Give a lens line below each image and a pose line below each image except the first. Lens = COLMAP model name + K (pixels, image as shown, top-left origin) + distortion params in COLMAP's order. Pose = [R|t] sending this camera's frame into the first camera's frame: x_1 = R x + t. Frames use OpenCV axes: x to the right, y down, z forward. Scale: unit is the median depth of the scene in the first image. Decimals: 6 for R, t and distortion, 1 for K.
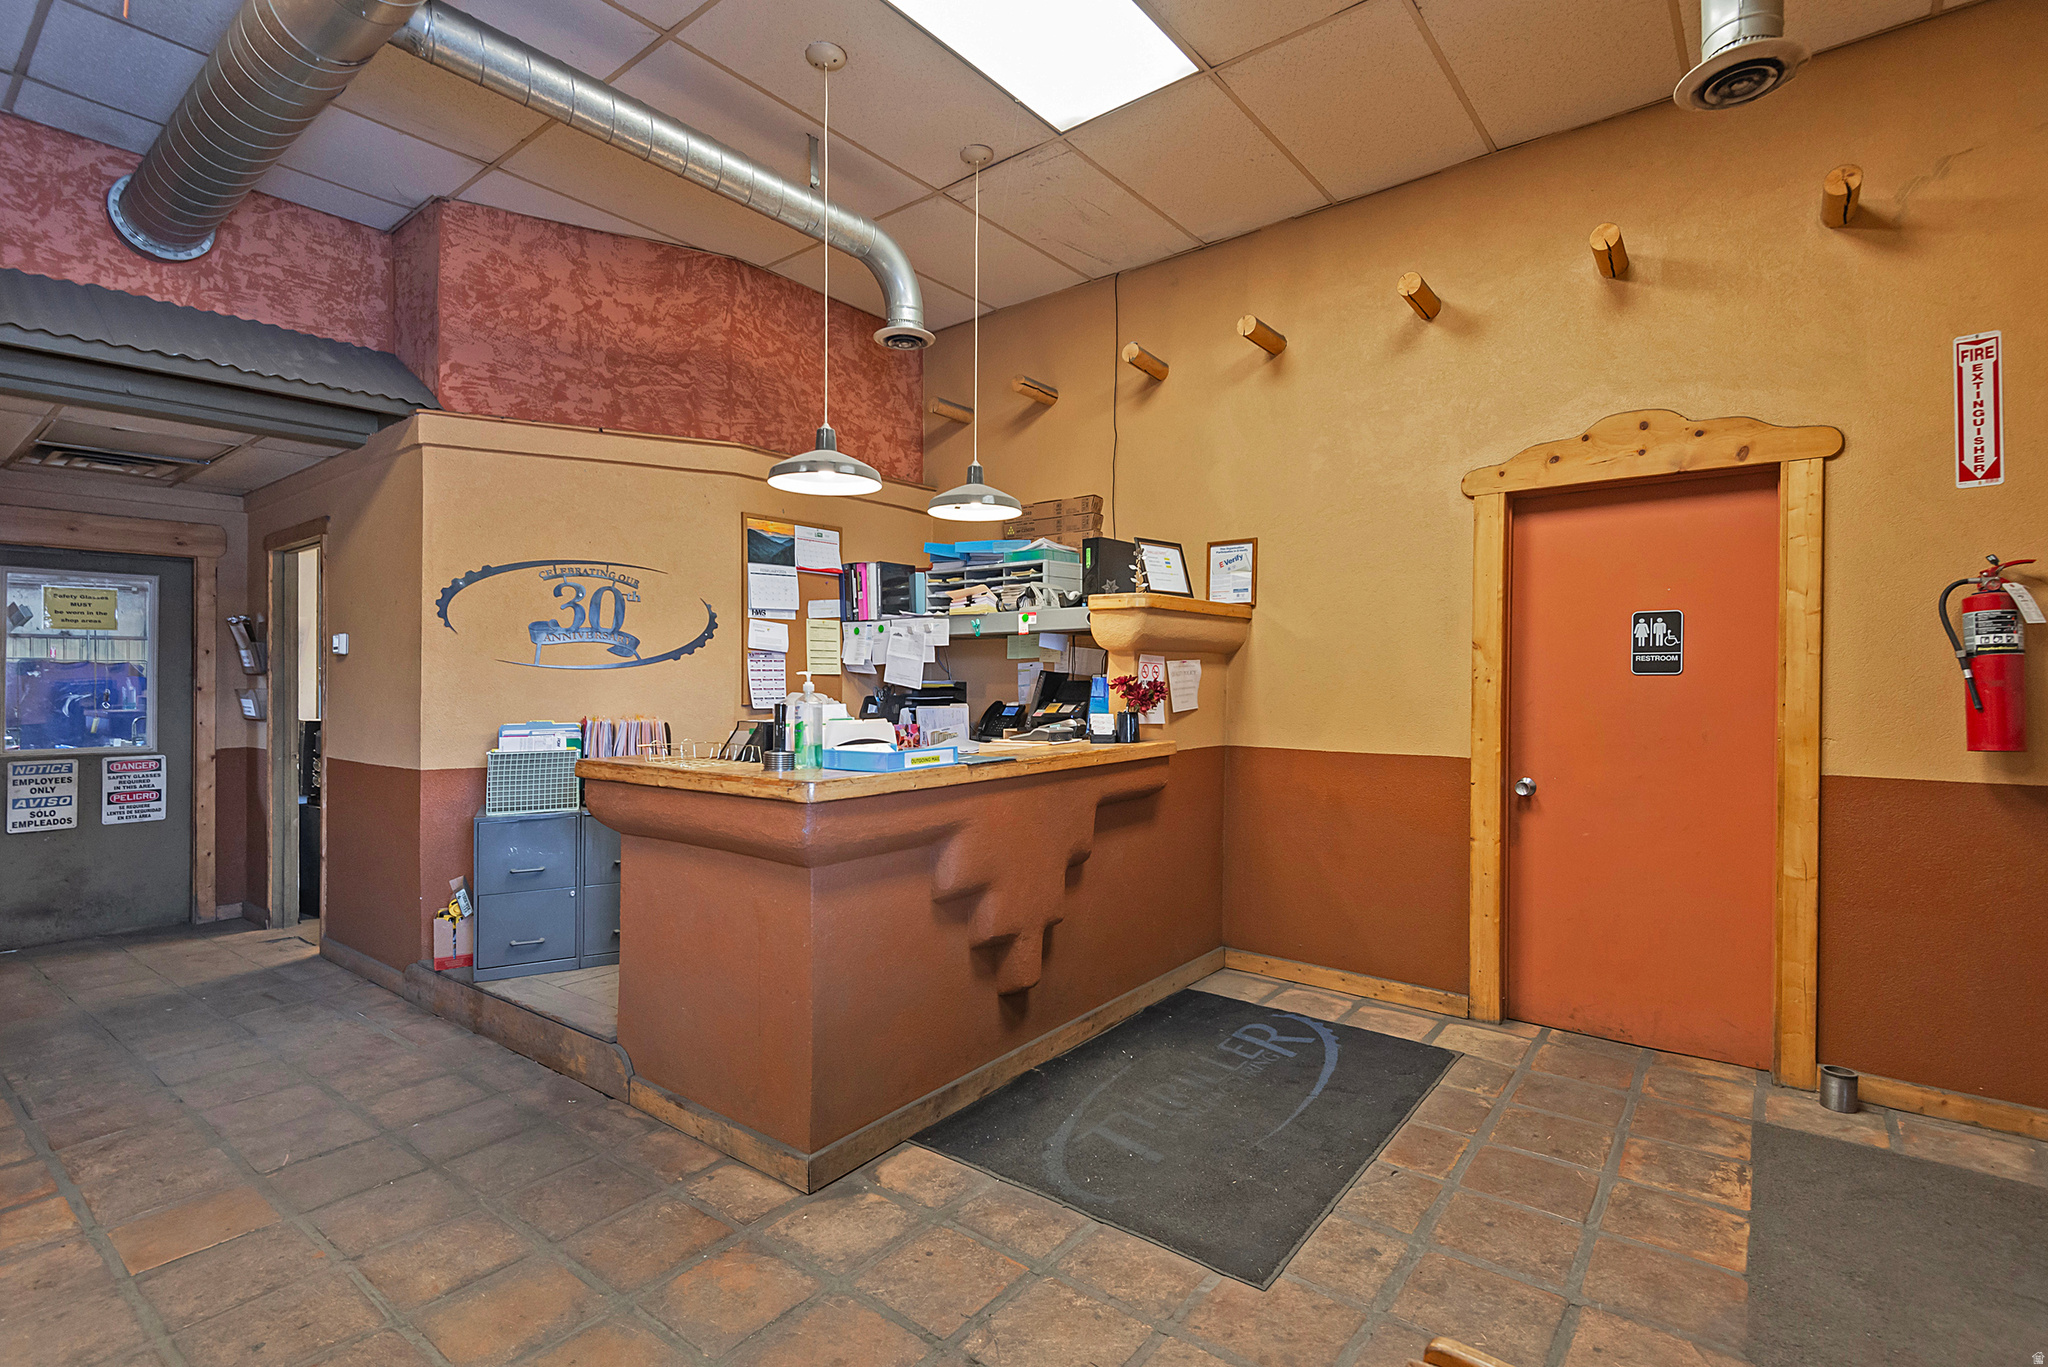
lens RADIAL K [[958.5, 0, 1019.0], [0, 958.5, 687.4], [0, 0, 1]] dist [0.005817, -0.000548]
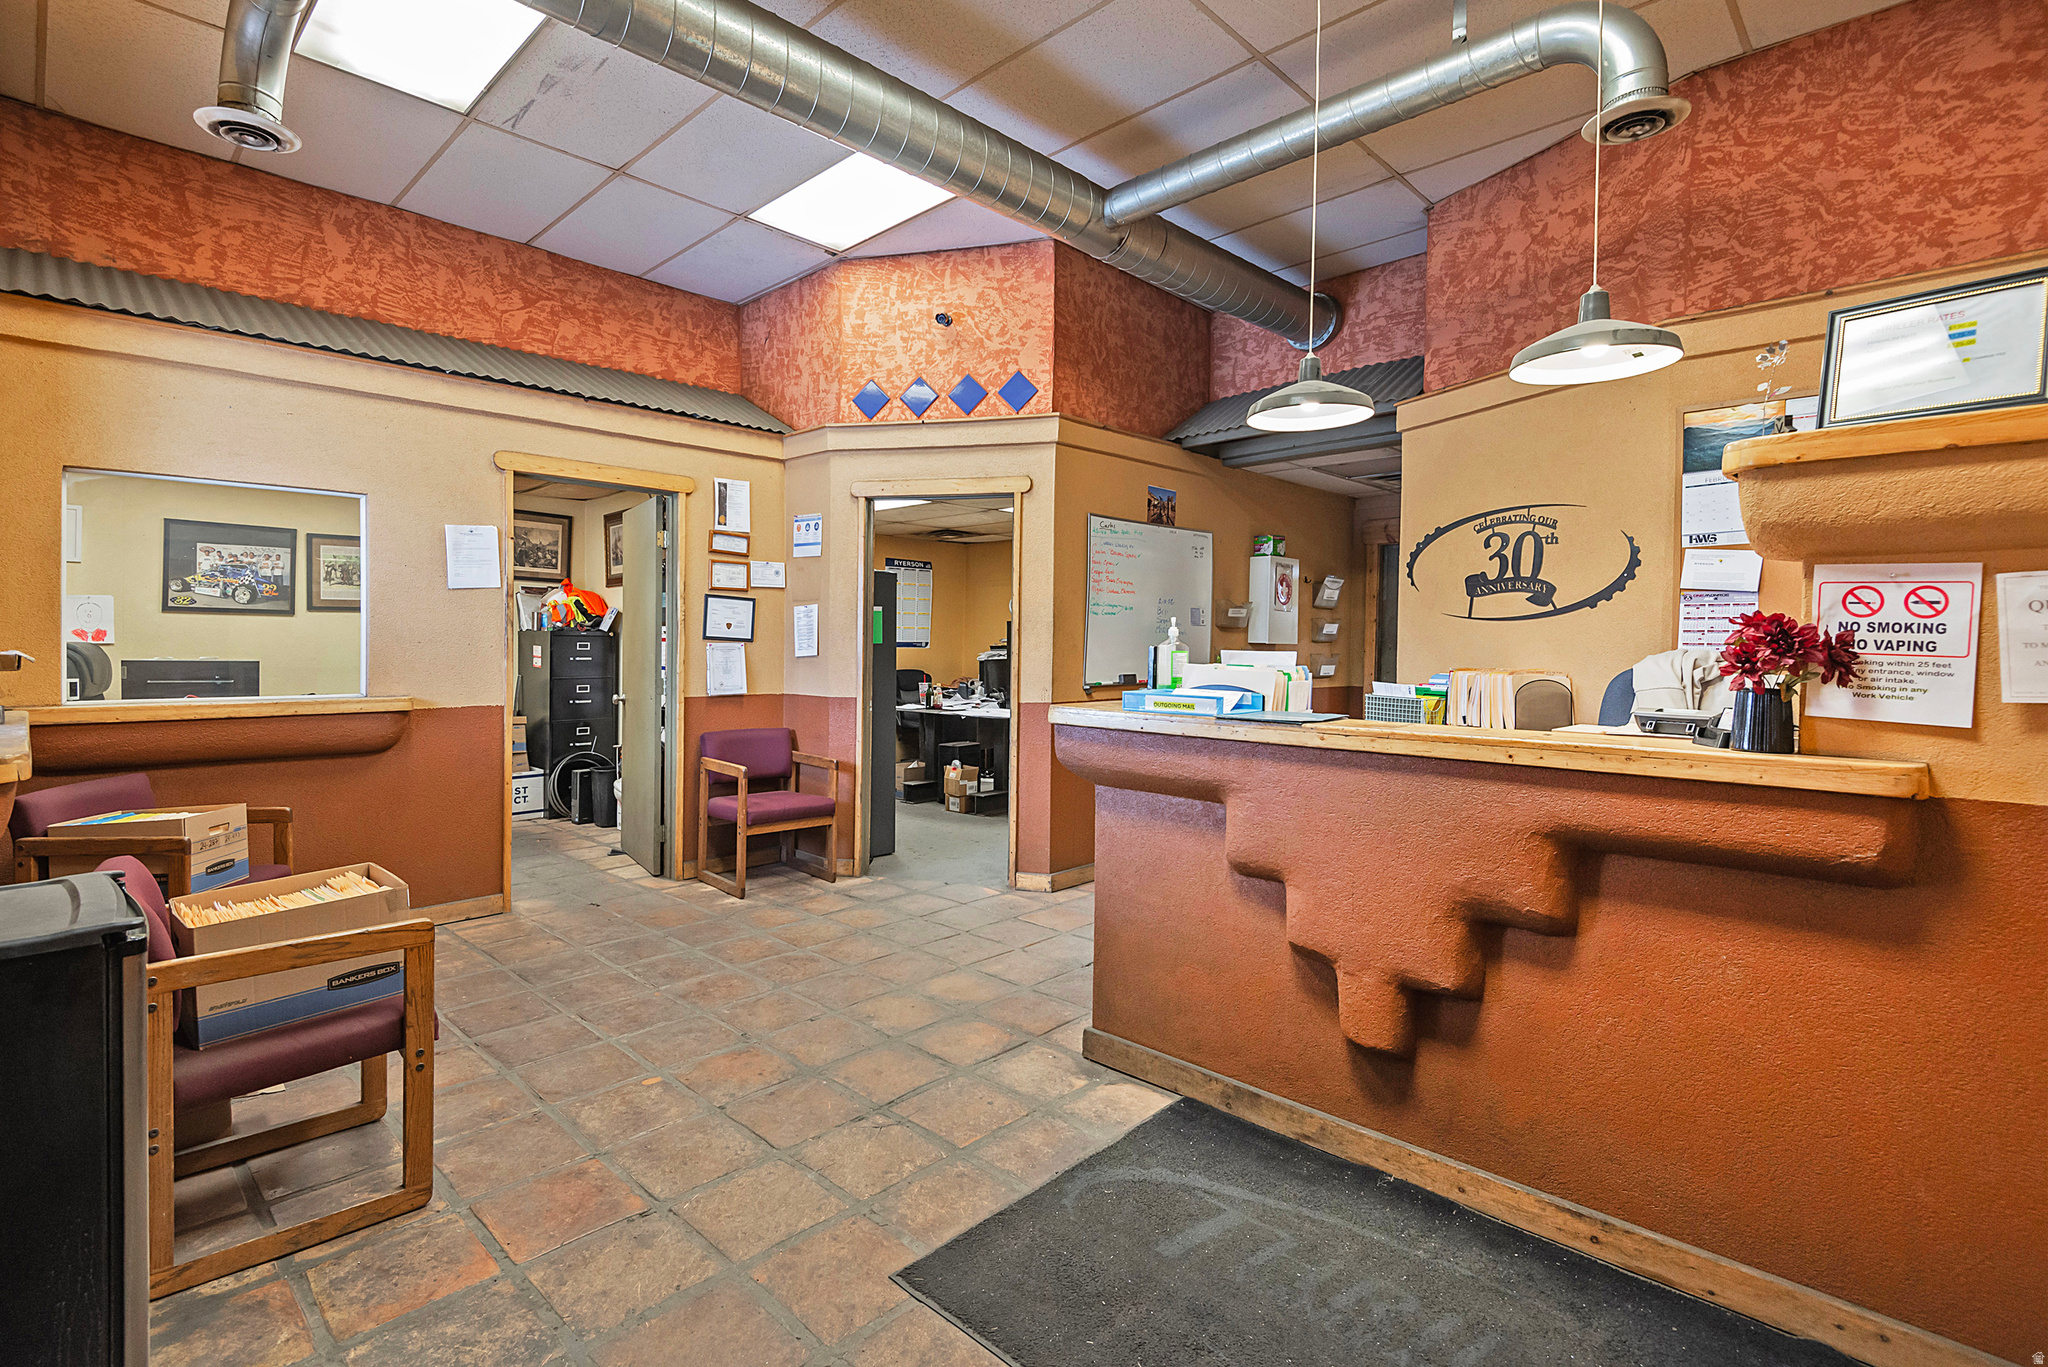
lens RADIAL K [[958.5, 0, 948.2], [0, 958.5, 628.2], [0, 0, 1]] dist [0.005817, -0.000548]
pose [[-0.143415, -0.009896, -0.989613, 0.614004], [-0.017852, 0.999813, -0.007410, 0.006081], [0.989502, 0.016604, -0.143565, 0.621060]]
